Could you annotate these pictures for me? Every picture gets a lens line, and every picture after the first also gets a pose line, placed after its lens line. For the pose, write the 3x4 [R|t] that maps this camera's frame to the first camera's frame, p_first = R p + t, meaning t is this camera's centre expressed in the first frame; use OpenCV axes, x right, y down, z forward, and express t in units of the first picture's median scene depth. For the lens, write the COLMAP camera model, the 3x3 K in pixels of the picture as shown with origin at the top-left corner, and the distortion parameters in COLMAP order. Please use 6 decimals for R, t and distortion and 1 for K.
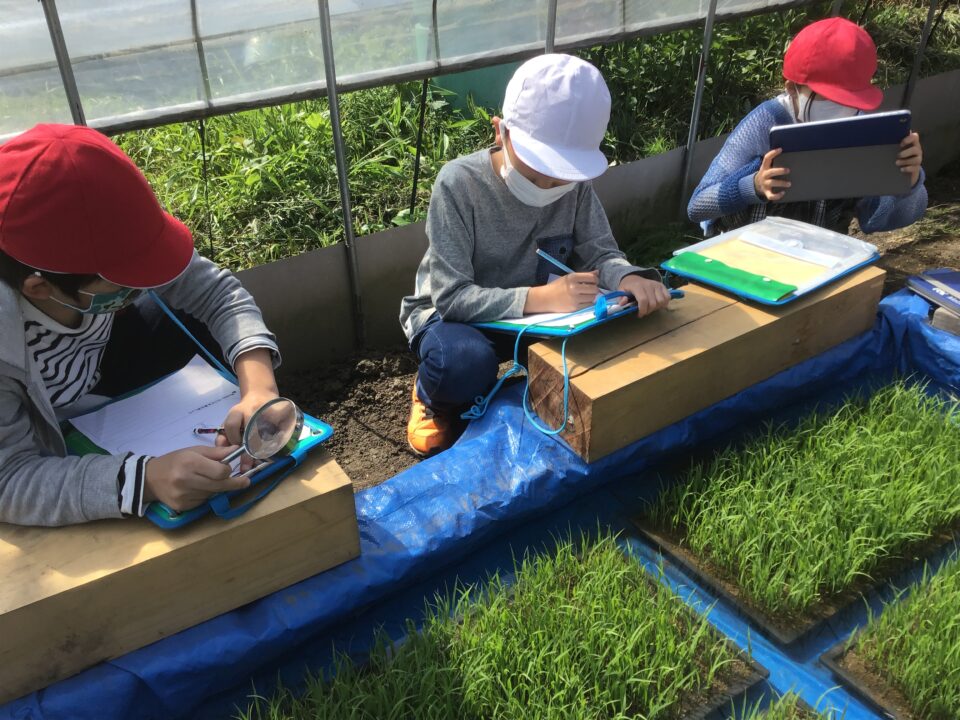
lens RADIAL K [[892.8, 0, 480.0], [0, 892.8, 346.4], [0, 0, 1]] dist [0.015496, 0.004198]
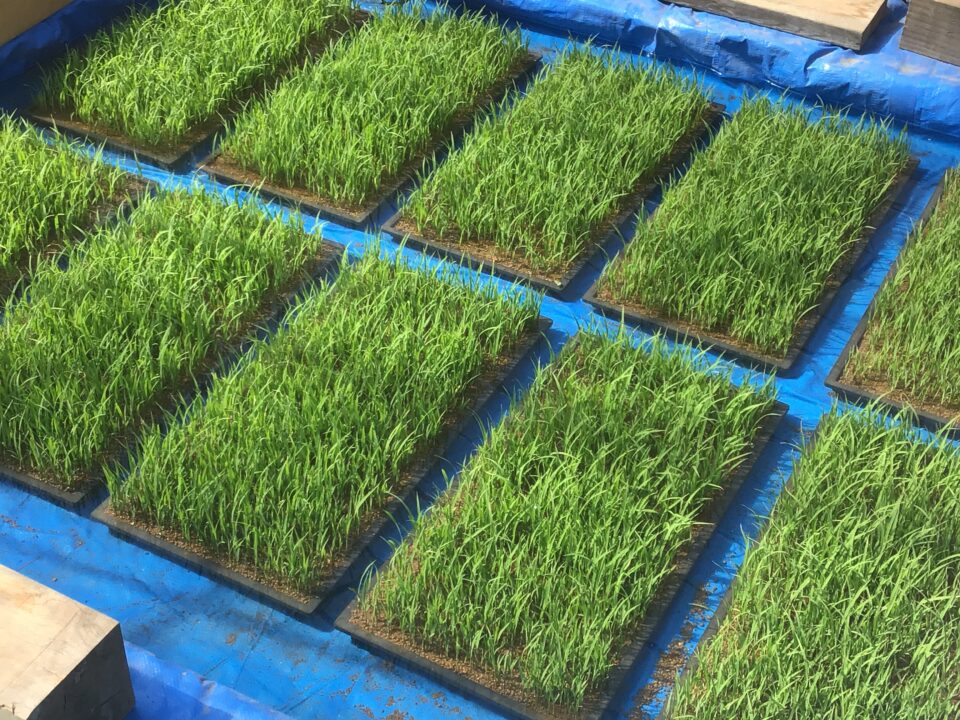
lens RADIAL K [[1456.3, 0, 480.0], [0, 1456.3, 360.0], [0, 0, 1]] dist [0.105521, -0.147057]
pose [[0.871706, -0.256891, 0.417296, -0.168906], [0.168026, 0.956641, 0.237920, 0.152779], [-0.460322, -0.137280, 0.877073, -0.853123]]
